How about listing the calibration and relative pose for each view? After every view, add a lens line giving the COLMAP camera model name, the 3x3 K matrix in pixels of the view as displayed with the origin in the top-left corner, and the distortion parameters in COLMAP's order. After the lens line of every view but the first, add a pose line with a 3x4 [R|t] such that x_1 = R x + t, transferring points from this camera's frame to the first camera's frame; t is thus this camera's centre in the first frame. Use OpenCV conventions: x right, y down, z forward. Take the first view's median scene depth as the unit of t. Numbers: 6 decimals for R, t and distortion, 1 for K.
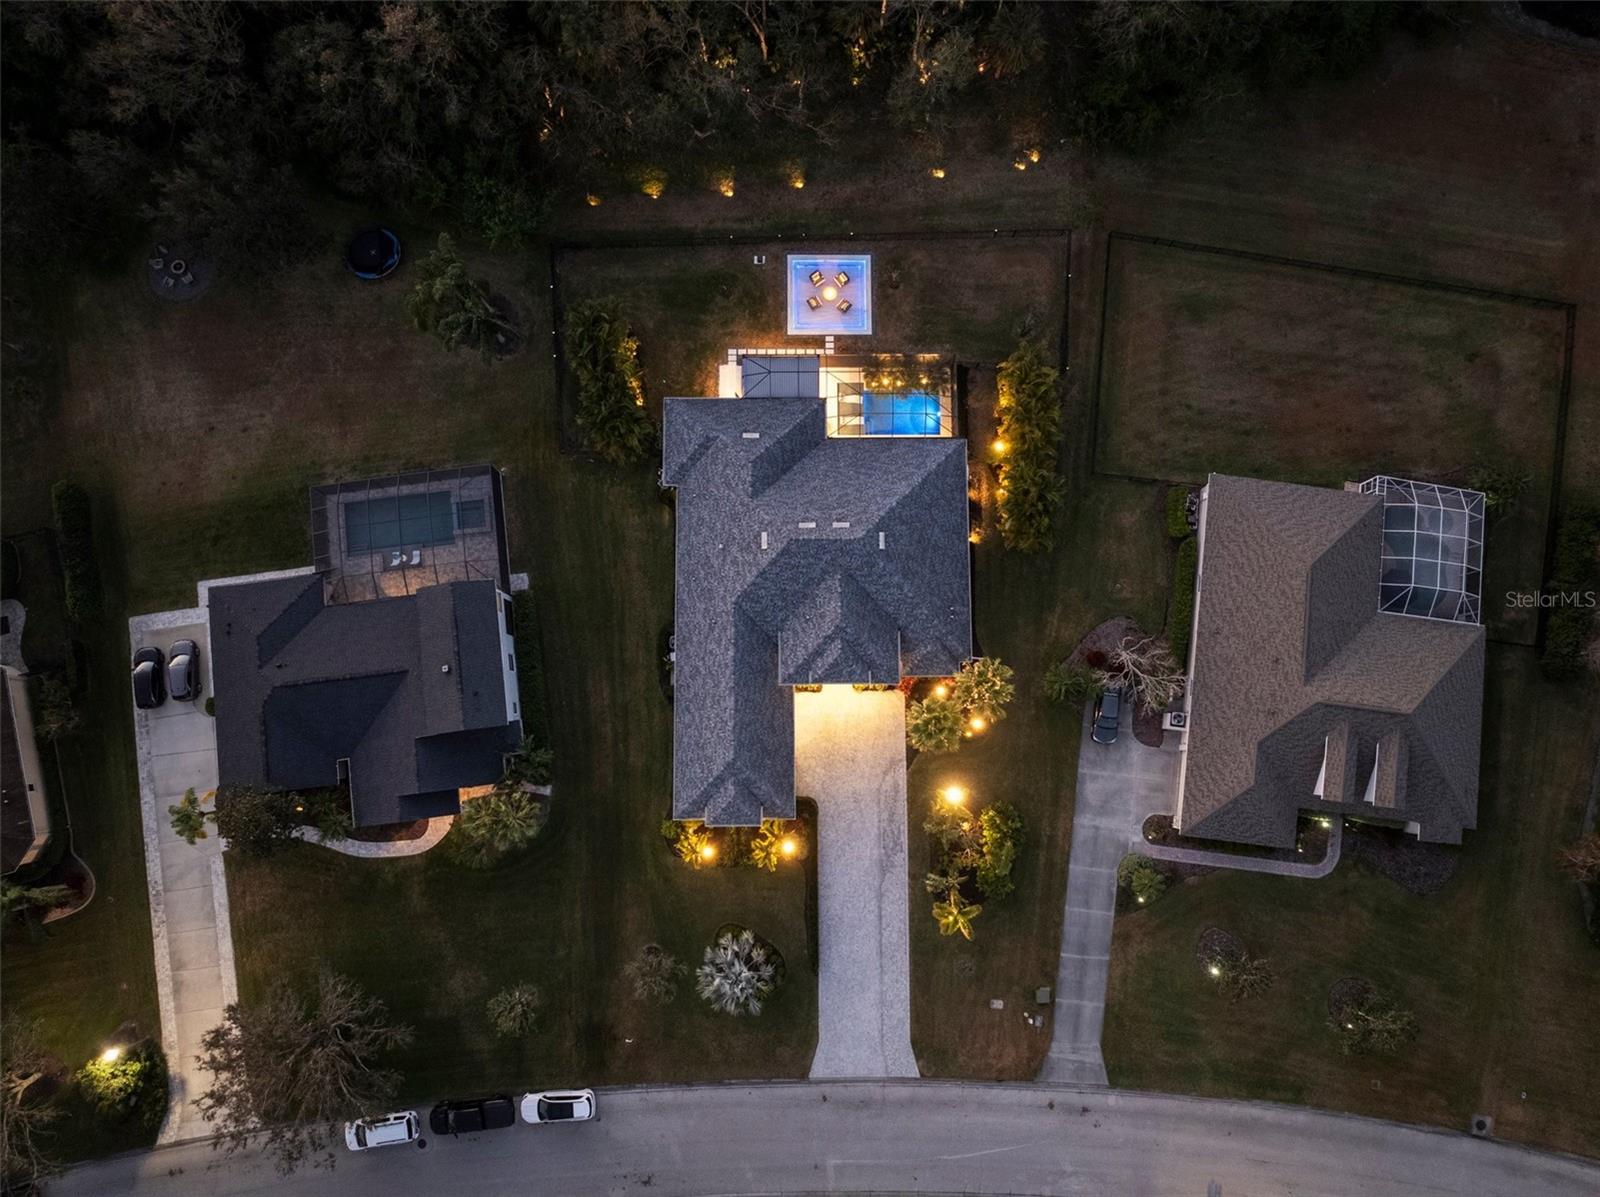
lens RADIAL K [[1126.3, 0, 800.0], [0, 1126.3, 598.5], [0, 0, 1]] dist [-0.038181, -0.003013]
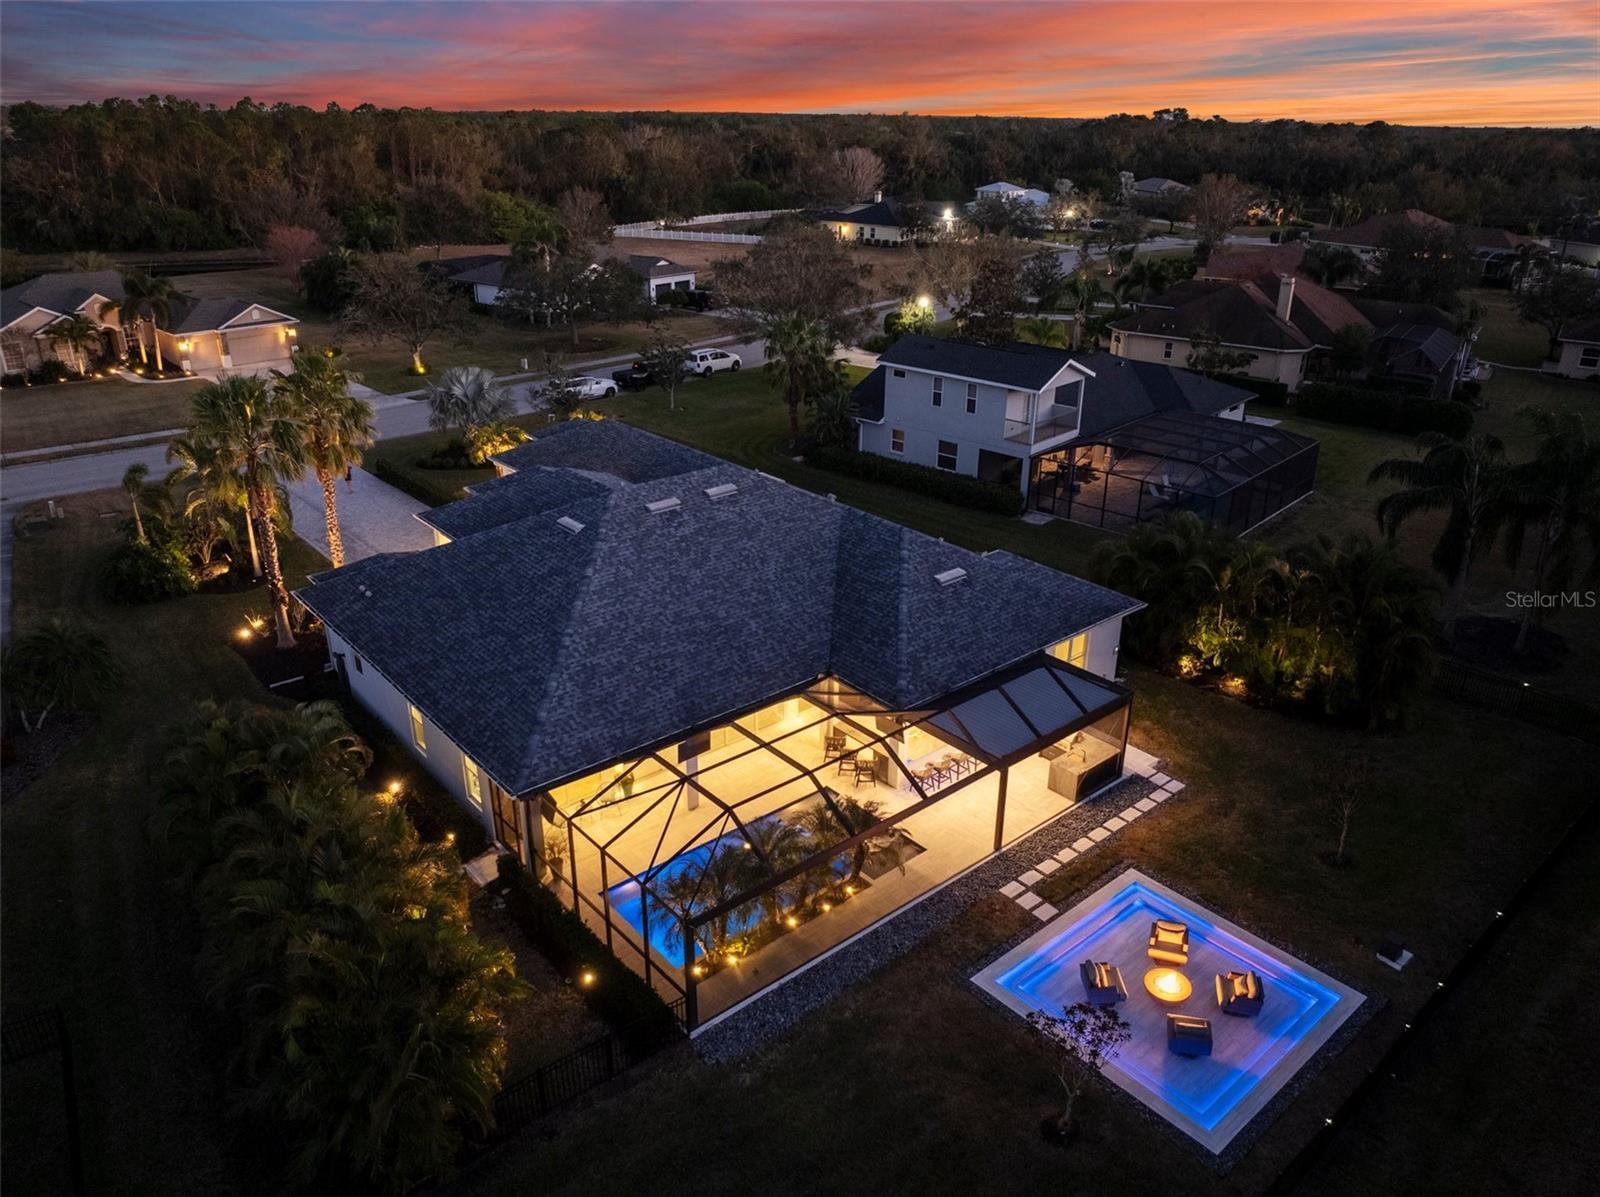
lens RADIAL K [[1126.3, 0, 800.0], [0, 1126.3, 598.5], [0, 0, 1]] dist [-0.038181, -0.003013]
pose [[-0.764363, 0.238452, -0.599075, 0.255022], [-0.641431, -0.186539, 0.744157, -0.412209], [0.065695, 0.953071, 0.295534, 0.814478]]
